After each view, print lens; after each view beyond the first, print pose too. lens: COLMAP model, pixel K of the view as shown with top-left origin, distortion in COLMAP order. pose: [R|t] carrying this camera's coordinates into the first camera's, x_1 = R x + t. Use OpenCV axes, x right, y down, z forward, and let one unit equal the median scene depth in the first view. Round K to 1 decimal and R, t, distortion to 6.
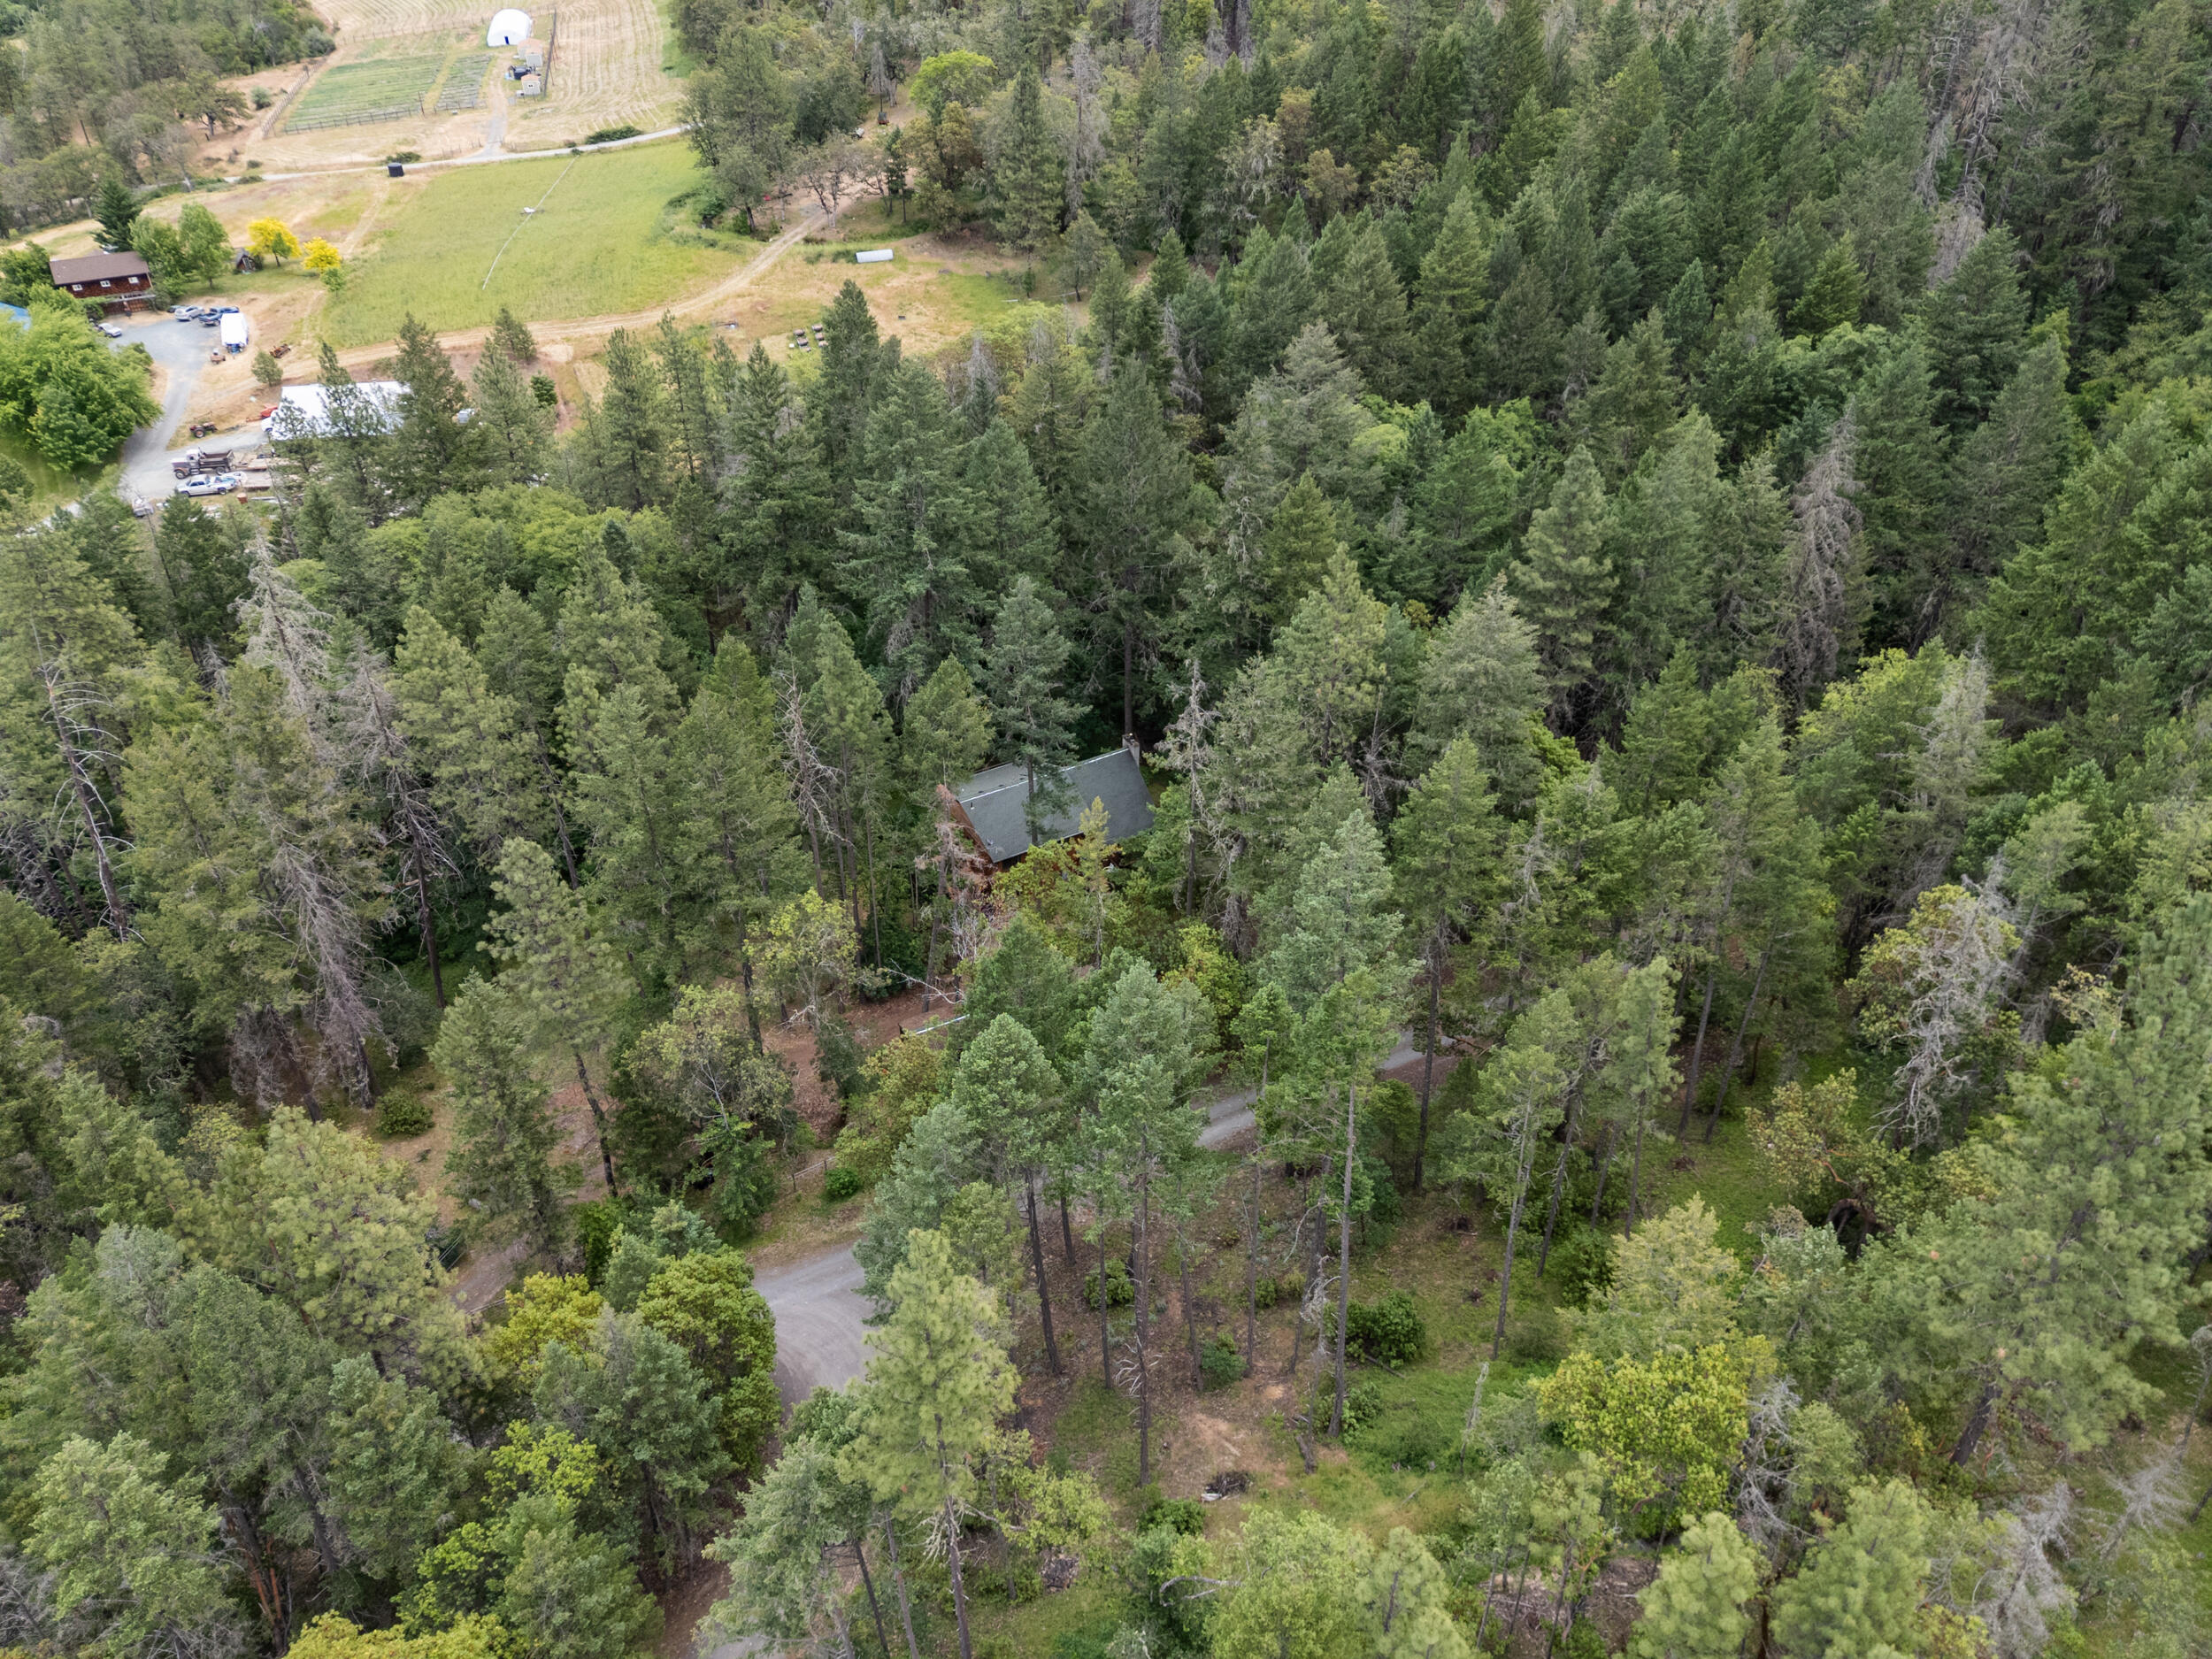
lens RADIAL K [[1625.4, 0, 1113.3], [0, 1625.4, 827.2], [0, 0, 1]] dist [0.057810, -0.034887]
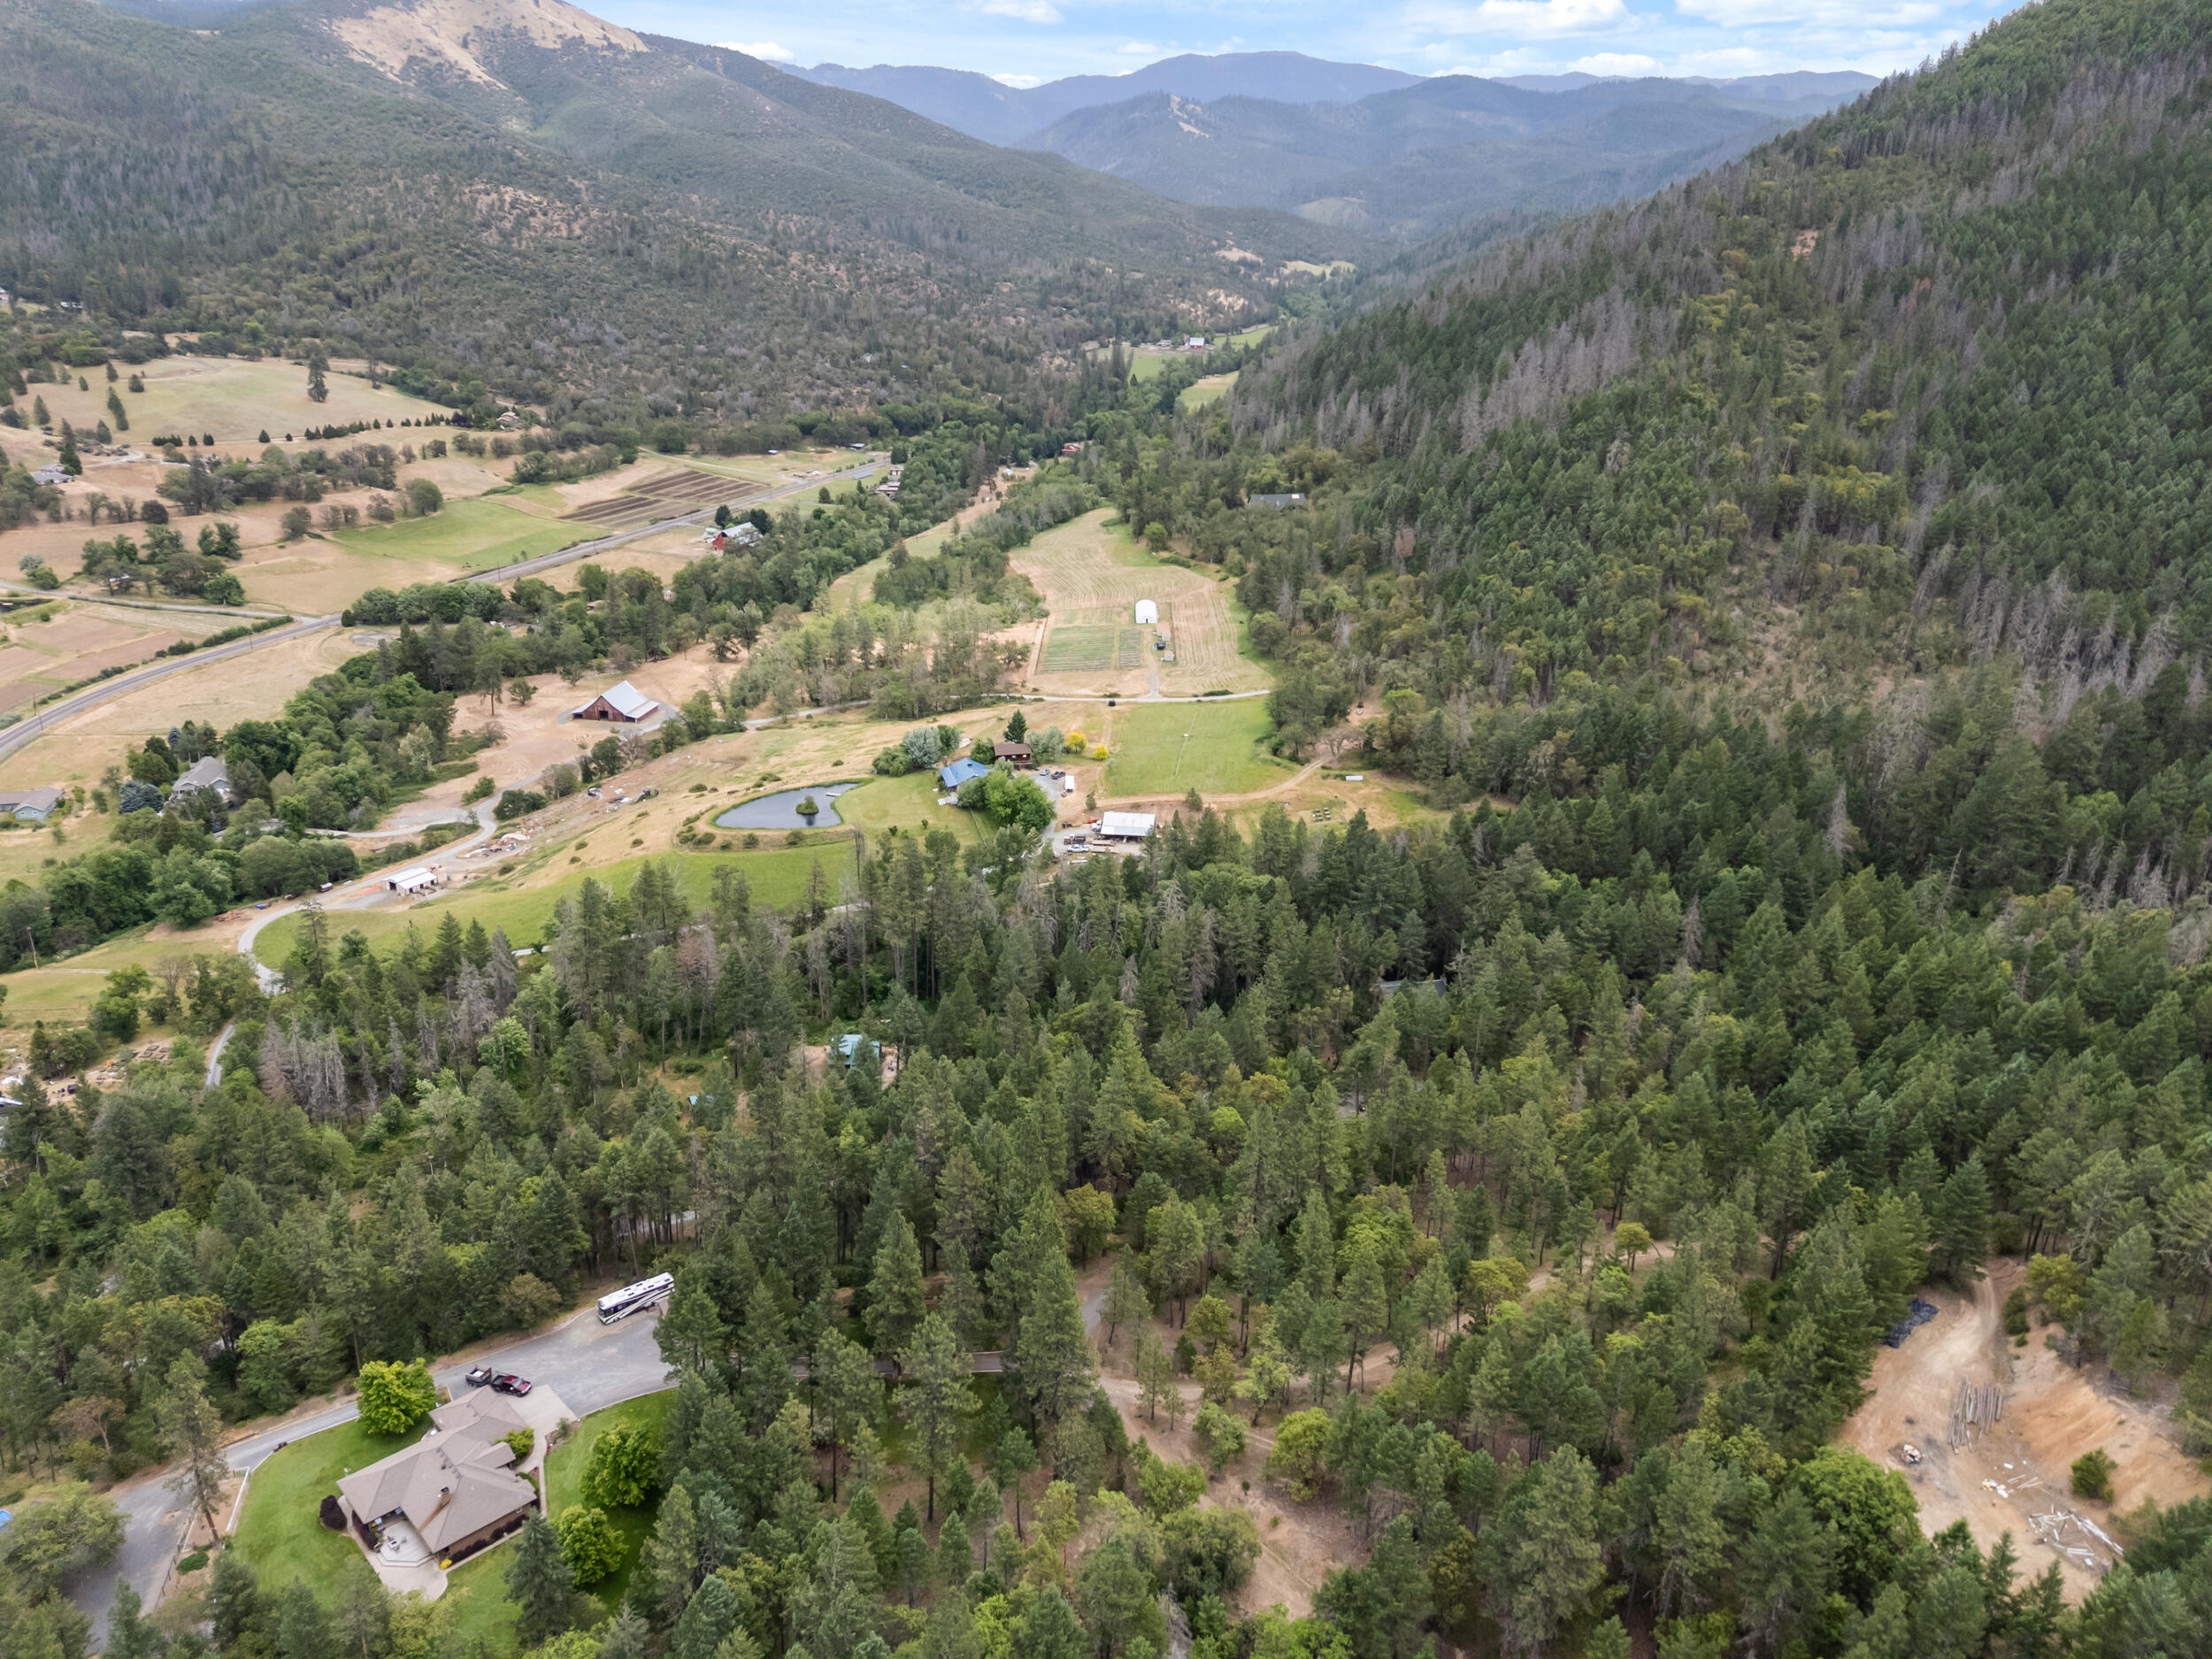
lens RADIAL K [[1625.4, 0, 1107.0], [0, 1625.4, 832.7], [0, 0, 1]] dist [0.057810, -0.034887]
pose [[0.965892, 0.116676, -0.231170, 0.041299], [-0.170094, 0.959004, -0.226672, 0.253522], [0.195246, 0.258261, 0.946140, -1.046963]]
